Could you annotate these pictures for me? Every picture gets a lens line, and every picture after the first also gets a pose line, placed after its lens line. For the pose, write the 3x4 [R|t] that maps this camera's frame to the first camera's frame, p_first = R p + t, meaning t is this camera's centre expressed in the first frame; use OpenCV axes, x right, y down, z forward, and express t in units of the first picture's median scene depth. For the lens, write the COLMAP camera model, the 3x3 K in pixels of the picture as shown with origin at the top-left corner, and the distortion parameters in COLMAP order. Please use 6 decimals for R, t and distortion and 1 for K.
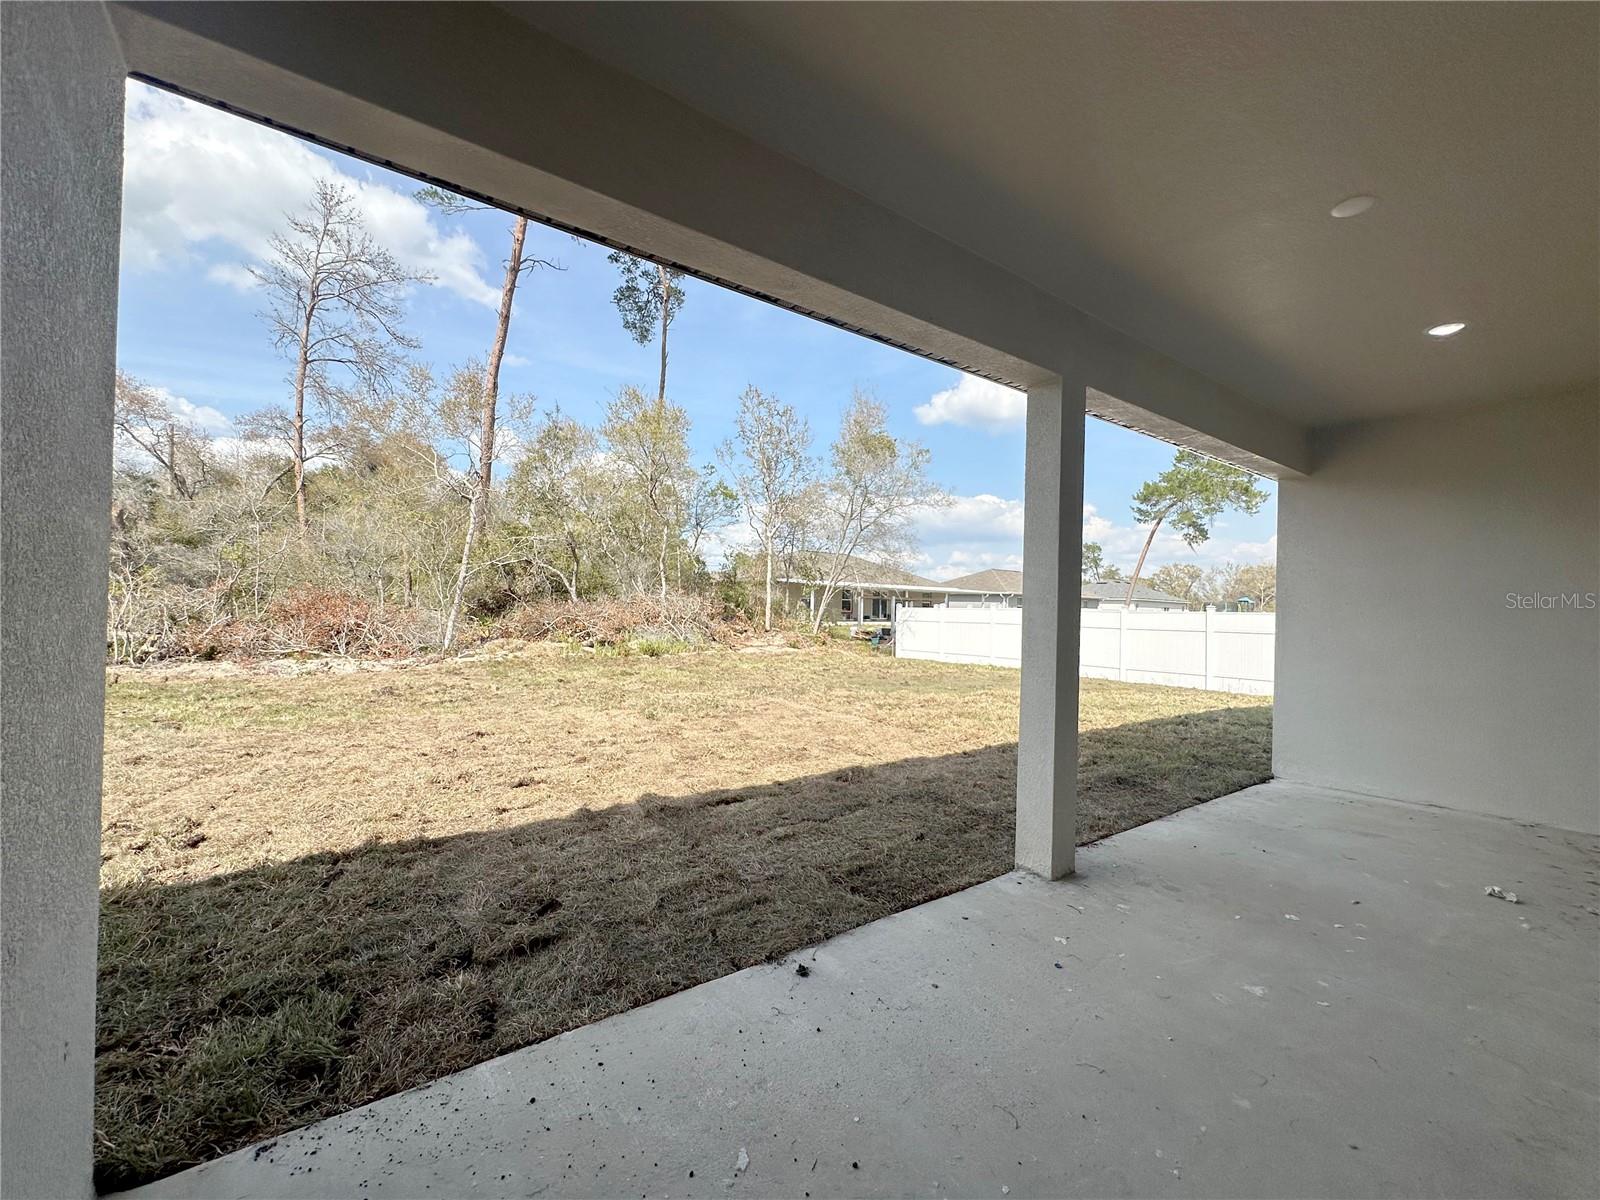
lens RADIAL K [[636.7, 0, 800.0], [0, 636.7, 600.0], [0, 0, 1]] dist [-0.001554, 0.000614]
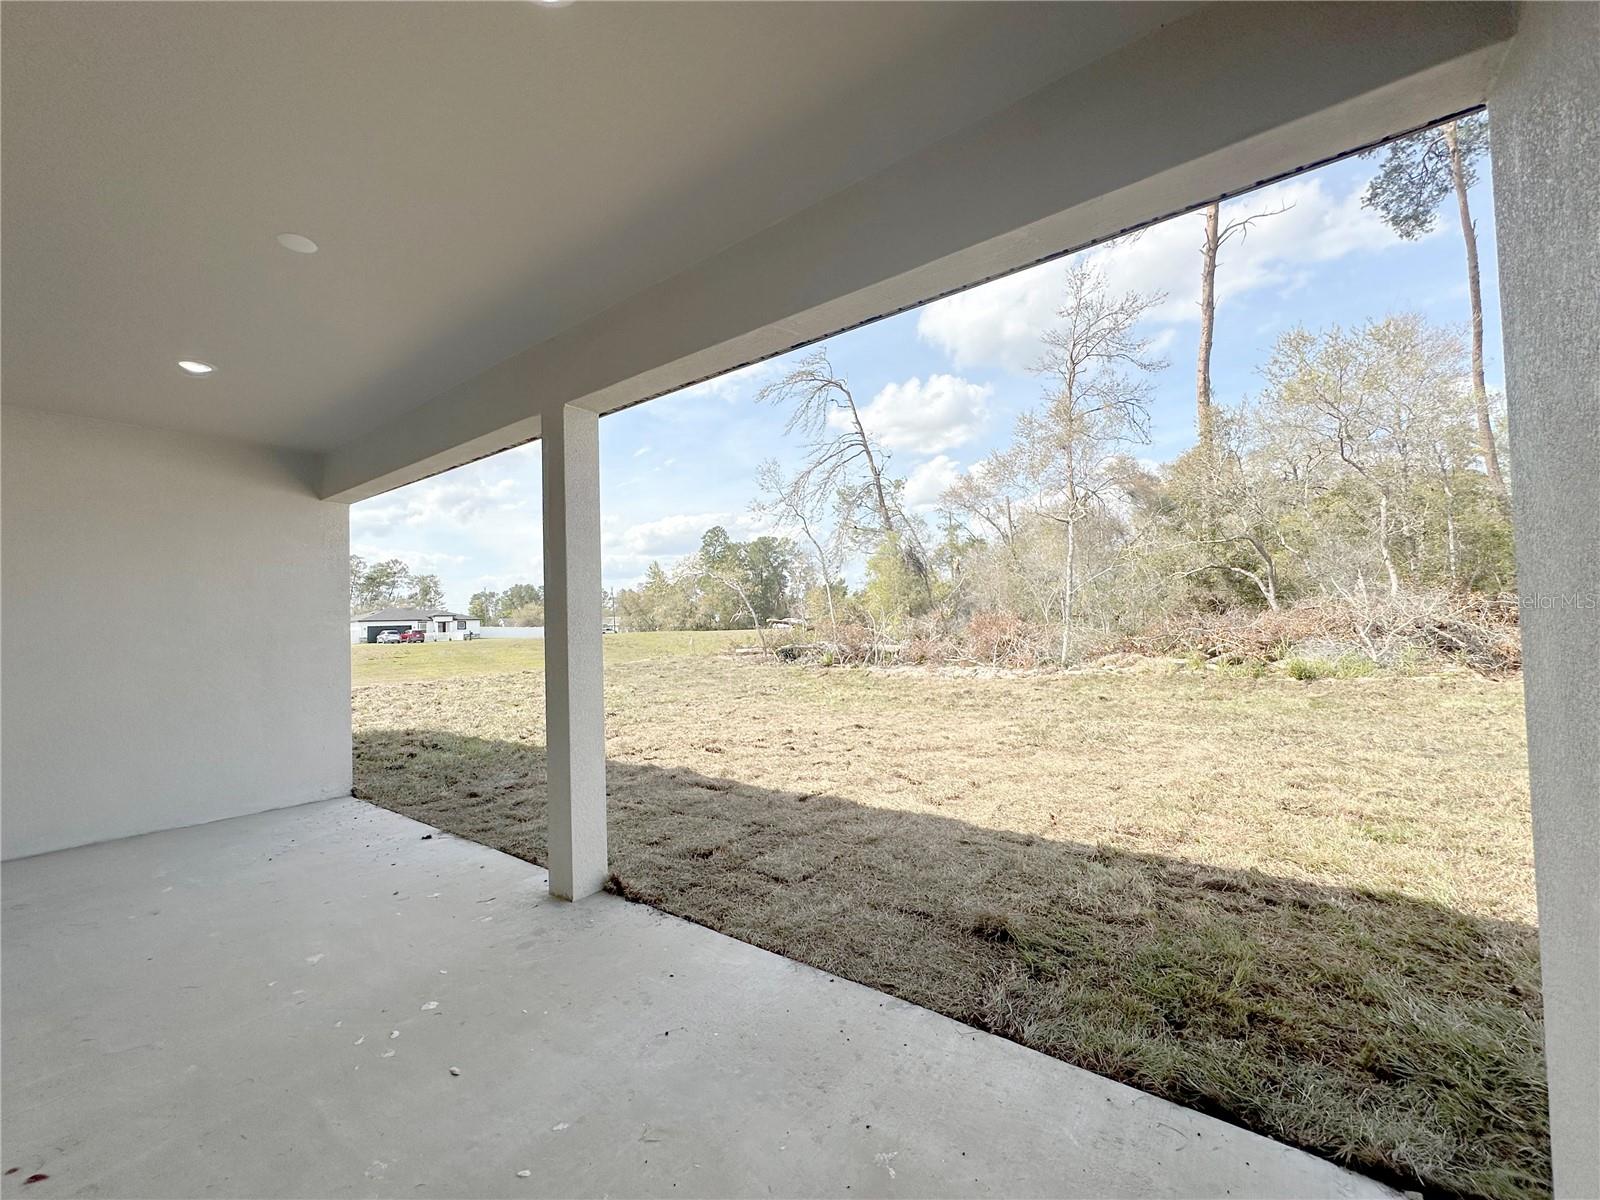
lens RADIAL K [[636.7, 0, 800.0], [0, 636.7, 600.0], [0, 0, 1]] dist [-0.001554, 0.000614]
pose [[0.304703, -0.062649, -0.950385, 0.284355], [0.044920, 0.997669, -0.051364, 0.005937], [0.951387, -0.027041, 0.306807, 0.198962]]
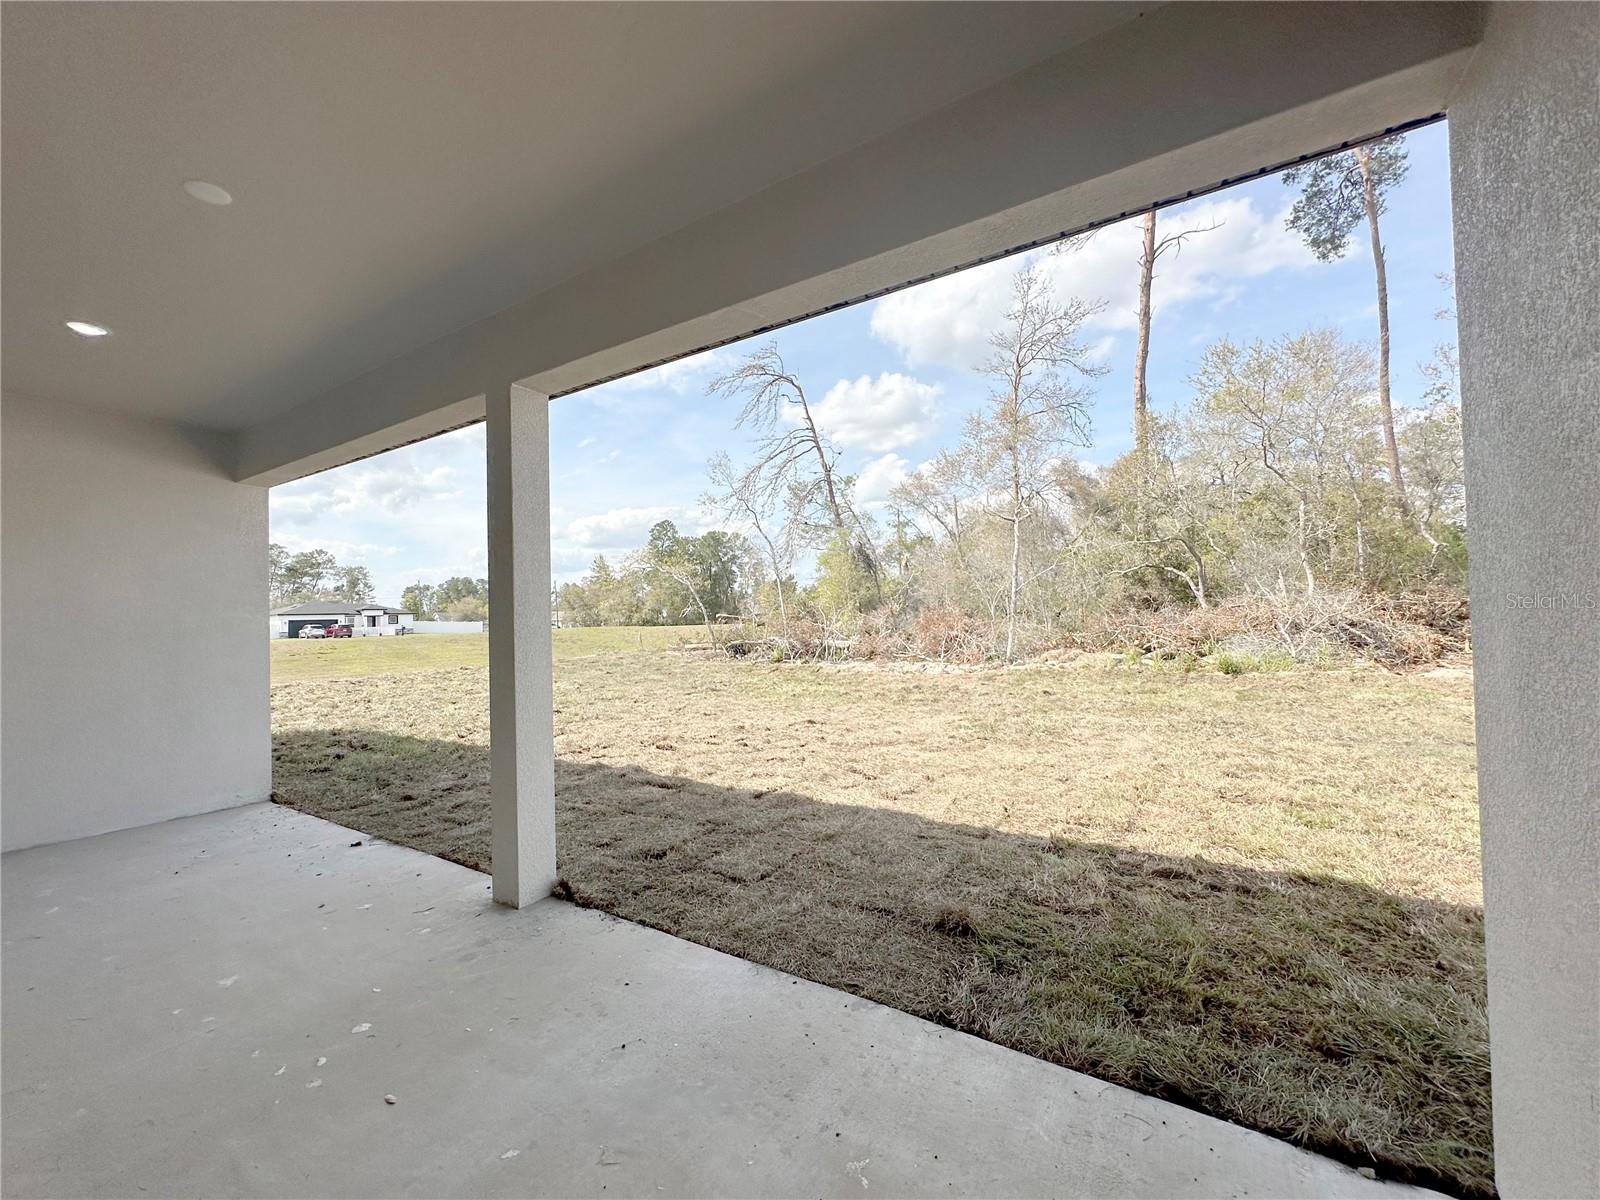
lens RADIAL K [[636.7, 0, 800.0], [0, 636.7, 600.0], [0, 0, 1]] dist [-0.001554, 0.000614]
pose [[0.380264, -0.054127, -0.923293, 0.279097], [0.041856, 0.998270, -0.041284, 0.006358], [0.923930, -0.022947, 0.381872, 0.197133]]
